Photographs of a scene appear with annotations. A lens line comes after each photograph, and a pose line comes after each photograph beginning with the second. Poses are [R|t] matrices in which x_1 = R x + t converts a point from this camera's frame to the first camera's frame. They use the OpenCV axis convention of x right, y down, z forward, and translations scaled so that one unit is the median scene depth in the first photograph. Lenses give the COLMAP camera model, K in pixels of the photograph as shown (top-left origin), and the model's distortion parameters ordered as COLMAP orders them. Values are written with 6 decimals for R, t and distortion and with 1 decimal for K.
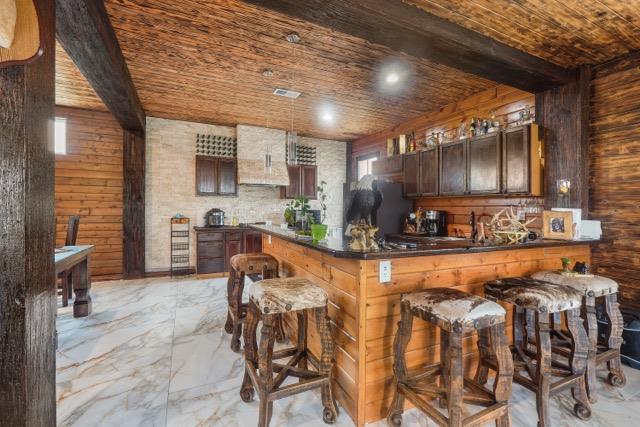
lens RADIAL K [[287.5, 0, 321.0], [0, 287.5, 207.2], [0, 0, 1]] dist [-0.003758, 0.000513]
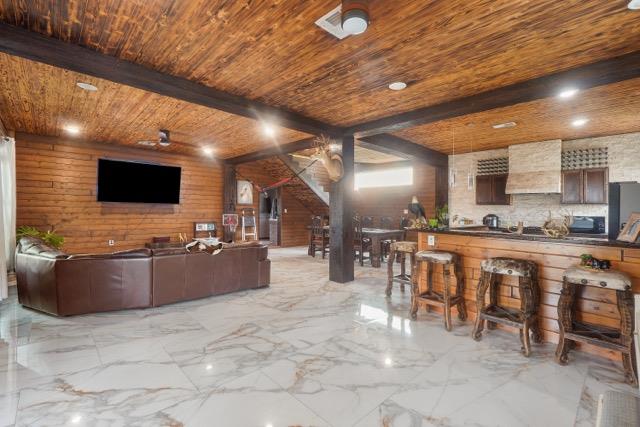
lens RADIAL K [[287.5, 0, 322.5], [0, 287.5, 211.1], [0, 0, 1]] dist [-0.003758, 0.000513]
pose [[0.304251, -0.007377, -0.952563, 0.667767], [-0.009510, 0.999897, -0.010781, 0.012862], [0.952545, 0.012339, 0.304149, -0.137316]]
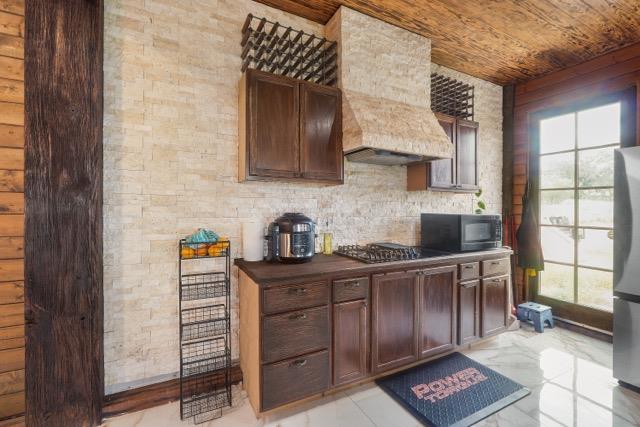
lens RADIAL K [[287.5, 0, 325.6], [0, 287.5, 208.1], [0, 0, 1]] dist [-0.003758, 0.000513]
pose [[0.999095, -0.004002, 0.042355, -0.347996], [0.003979, 0.999992, 0.000645, -0.001842], [-0.042358, -0.000476, 0.999102, 0.625228]]
